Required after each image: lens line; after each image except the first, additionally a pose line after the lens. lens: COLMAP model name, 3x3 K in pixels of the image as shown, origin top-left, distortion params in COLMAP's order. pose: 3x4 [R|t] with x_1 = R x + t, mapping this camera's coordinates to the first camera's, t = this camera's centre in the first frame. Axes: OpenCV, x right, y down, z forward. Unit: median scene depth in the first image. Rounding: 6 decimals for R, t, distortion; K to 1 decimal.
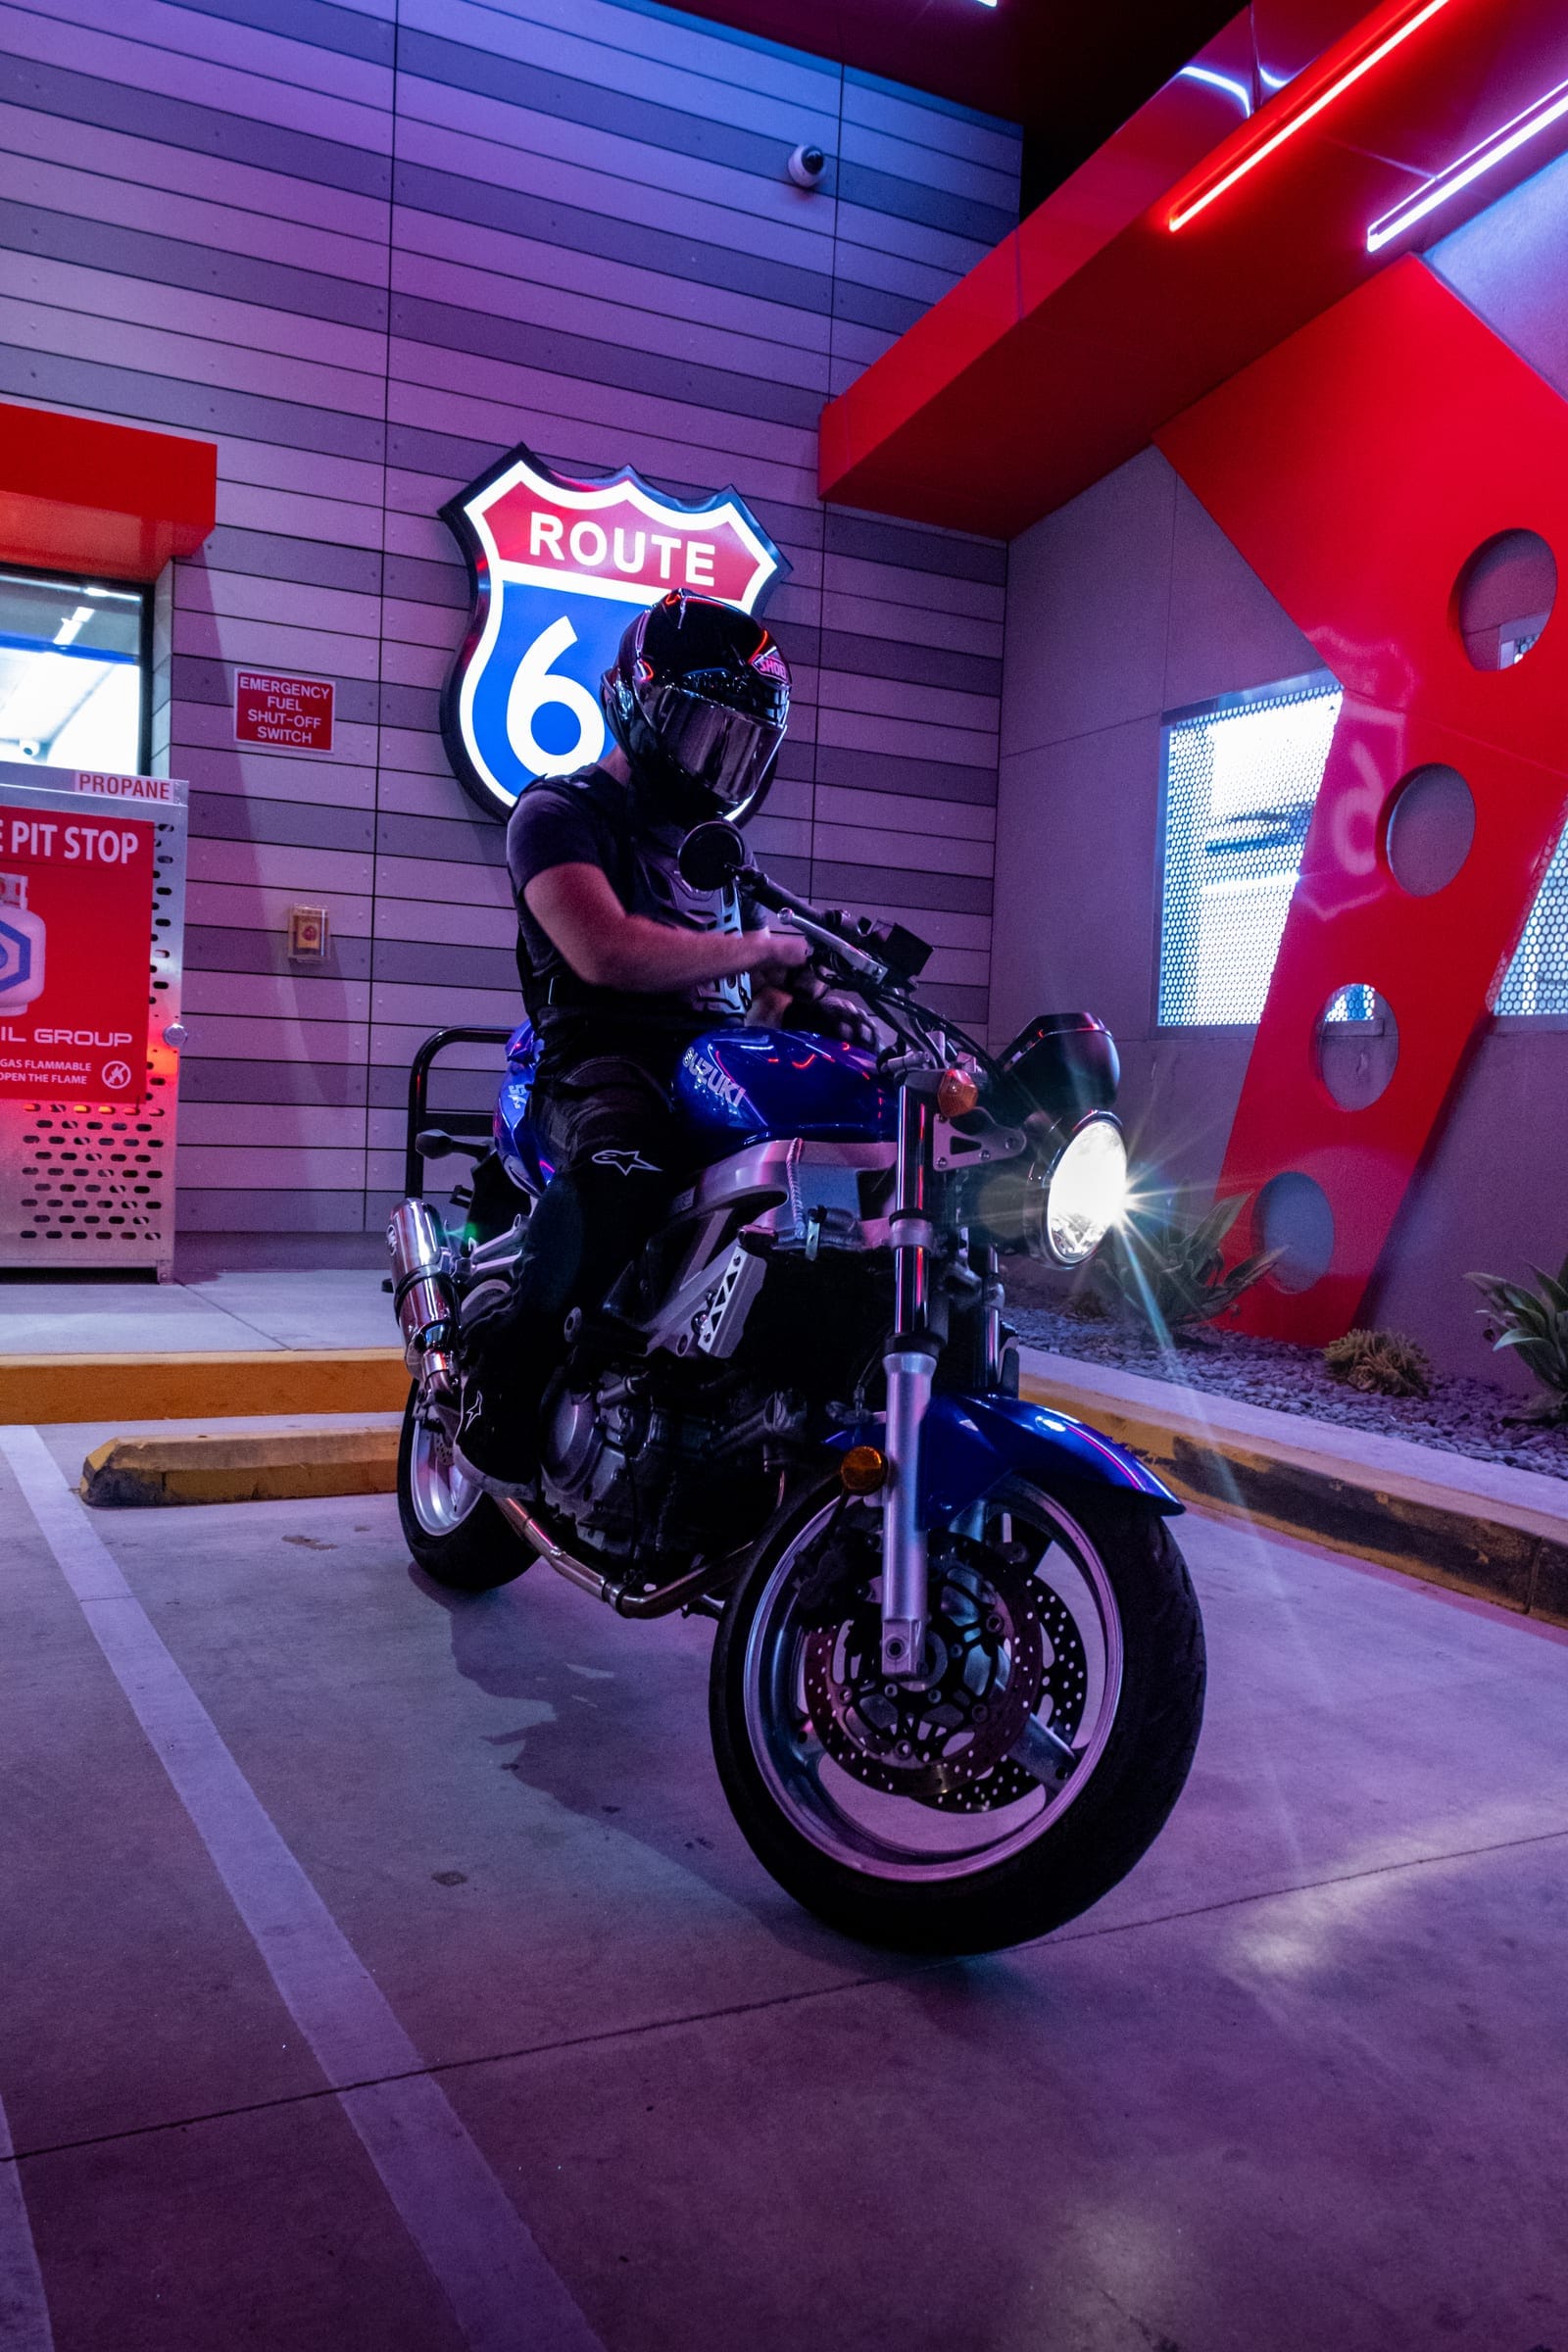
lens RADIAL K [[1885.5, 0, 781.6], [0, 1885.5, 1218.8], [0, 0, 1]] dist [-0.009450, 0.018777]
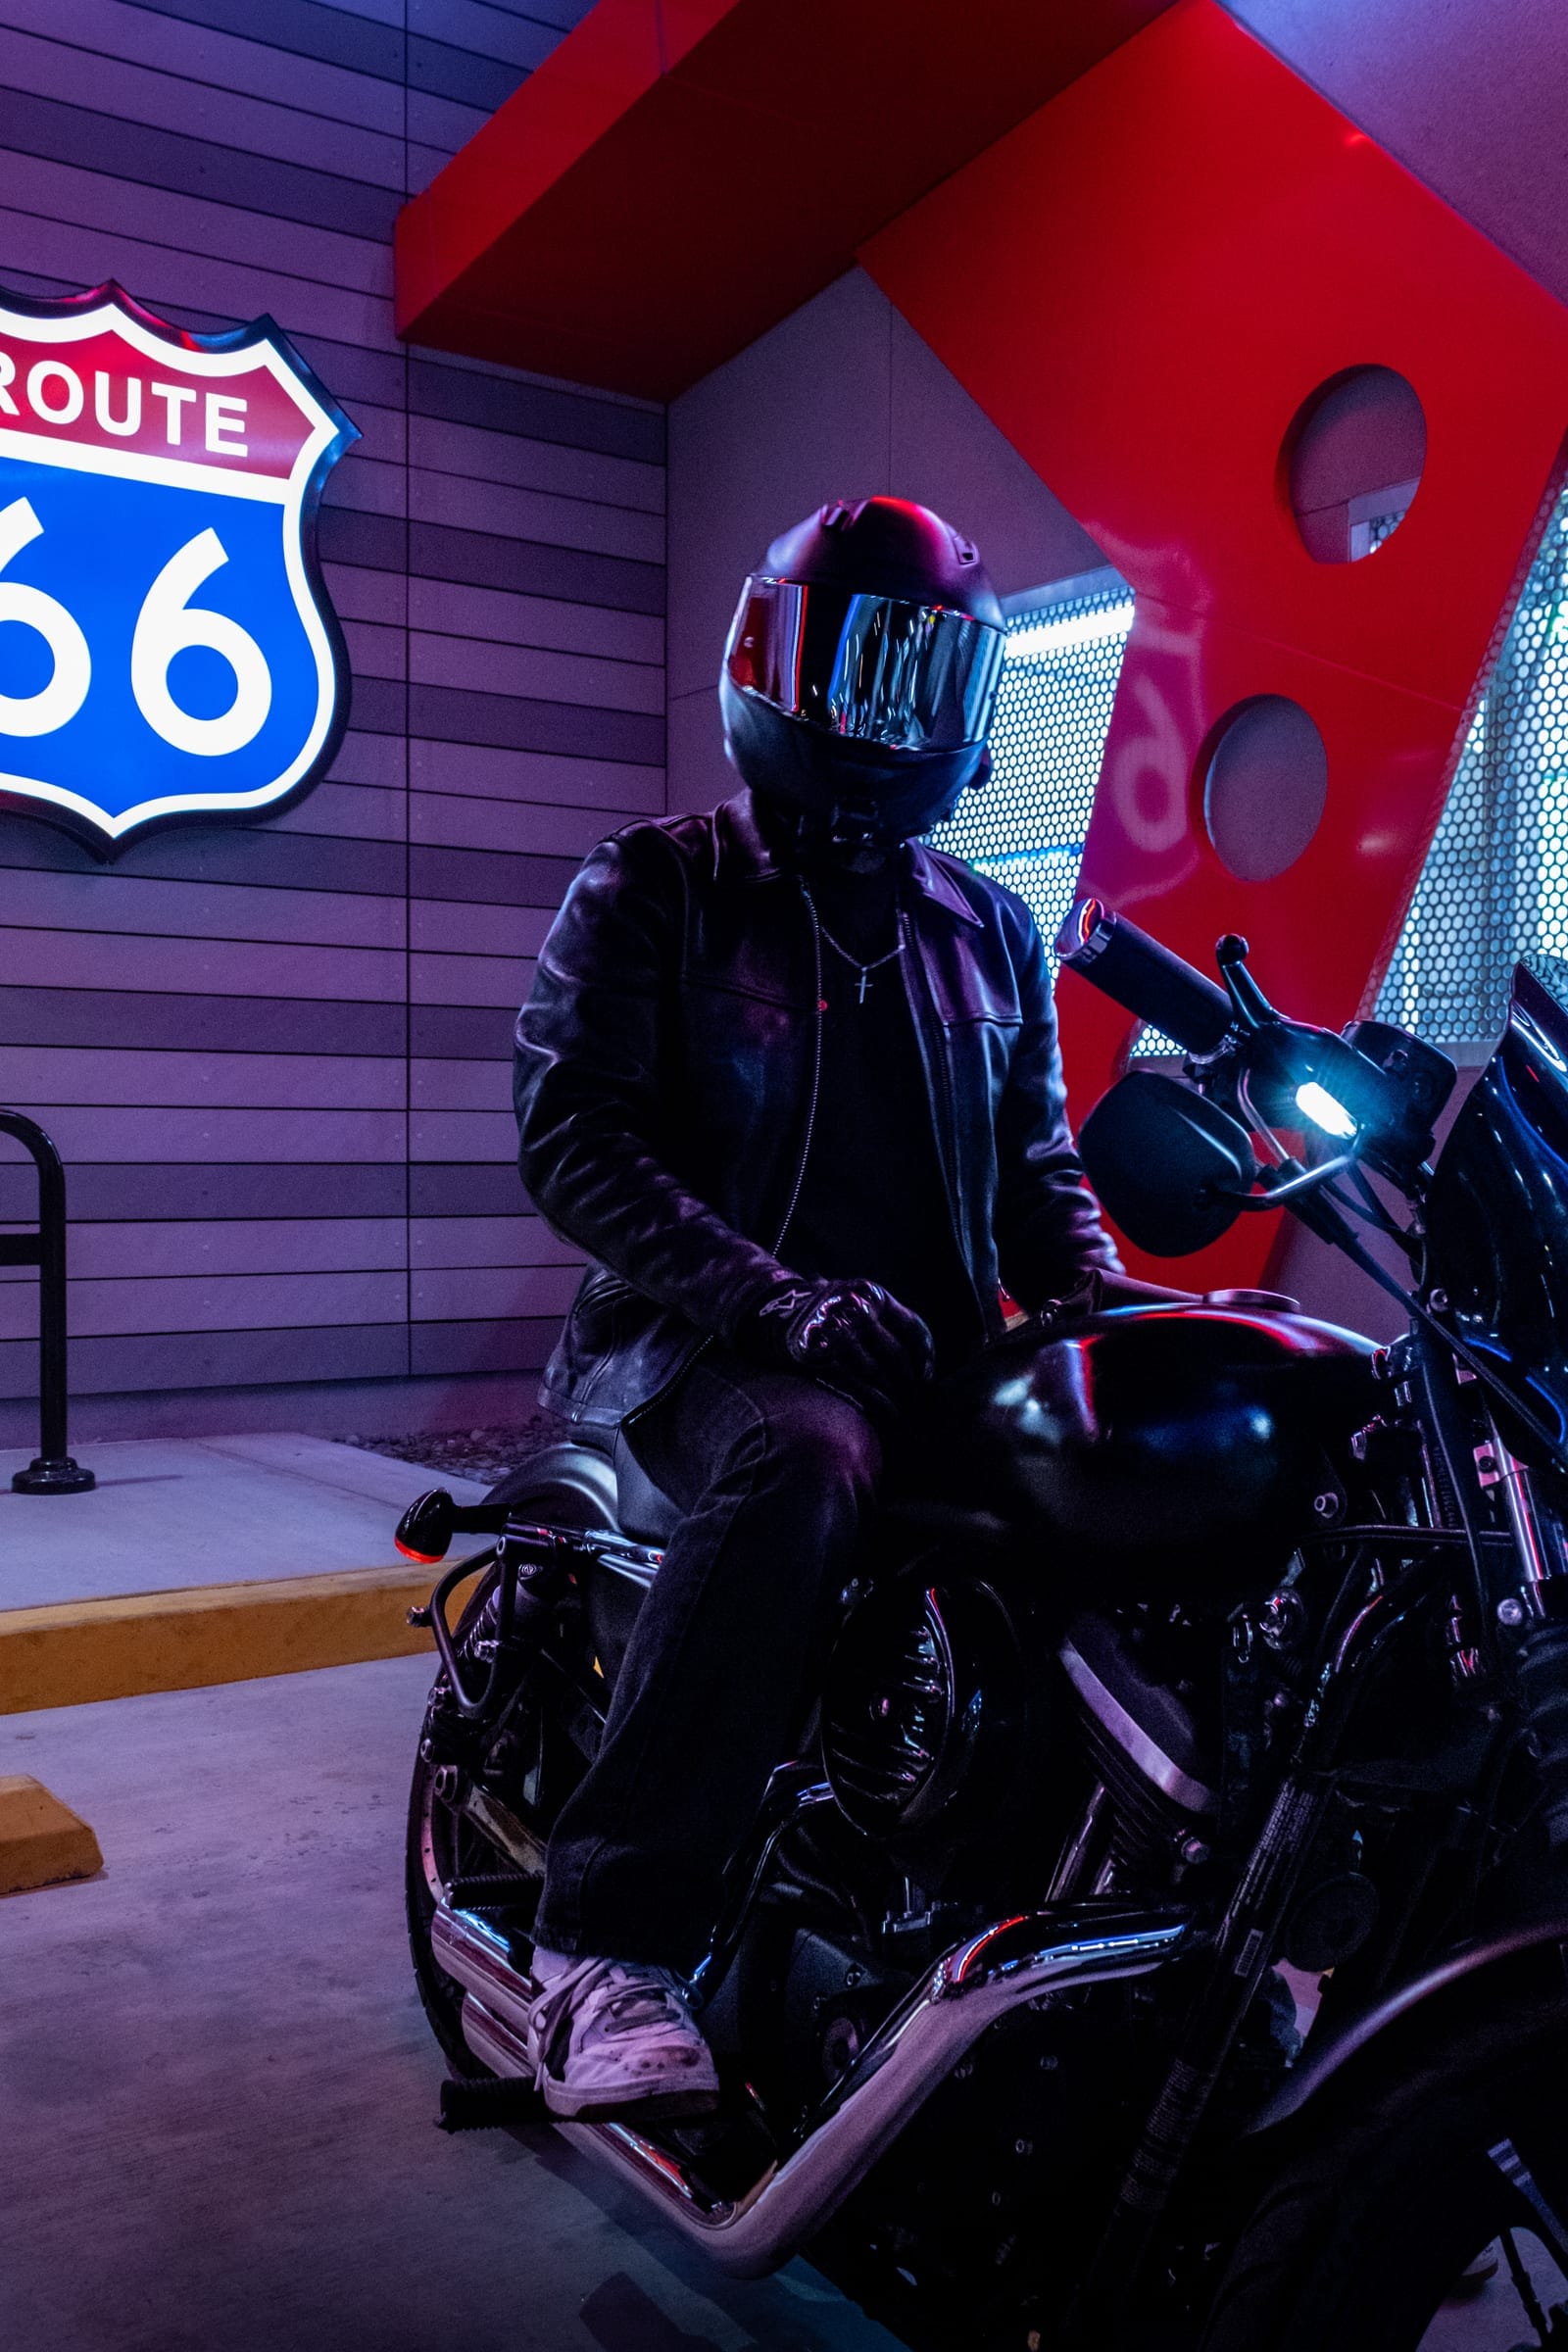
lens RADIAL K [[2280.5, 0, 780.3], [0, 2280.5, 1208.5], [0, 0, 1]] dist [-0.006094, 0.000000]
pose [[0.988628, -0.040837, 0.144729, 0.027695], [0.044829, 0.998696, -0.024426, -0.030388], [-0.143542, 0.030636, 0.989170, 0.156500]]
